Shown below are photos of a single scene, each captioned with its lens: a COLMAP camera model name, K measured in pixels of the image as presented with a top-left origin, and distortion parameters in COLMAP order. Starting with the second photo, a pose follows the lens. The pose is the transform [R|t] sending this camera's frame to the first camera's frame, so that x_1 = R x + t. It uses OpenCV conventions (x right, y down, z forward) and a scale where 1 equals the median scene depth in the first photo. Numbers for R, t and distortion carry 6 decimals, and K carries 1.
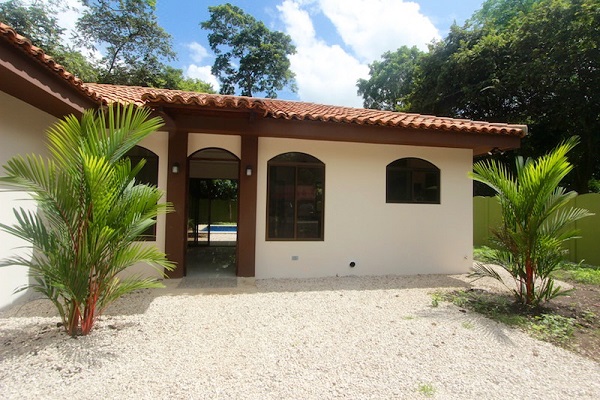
lens RADIAL K [[331.9, 0, 300.0], [0, 331.9, 200.0], [0, 0, 1]] dist [-0.006184, 0.000218]
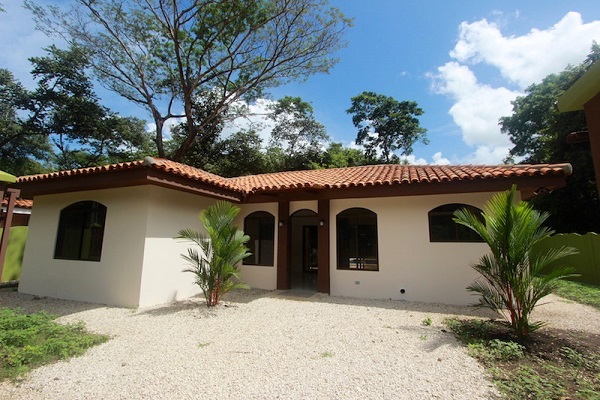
lens RADIAL K [[279.0, 0, 300.0], [0, 279.0, 200.0], [0, 0, 1]] dist [-0.015281, -0.000191]
pose [[0.842545, -0.090273, -0.531007, 0.147374], [0.018495, 0.990123, -0.138979, -0.004081], [0.538308, 0.107275, 0.835893, -0.050330]]
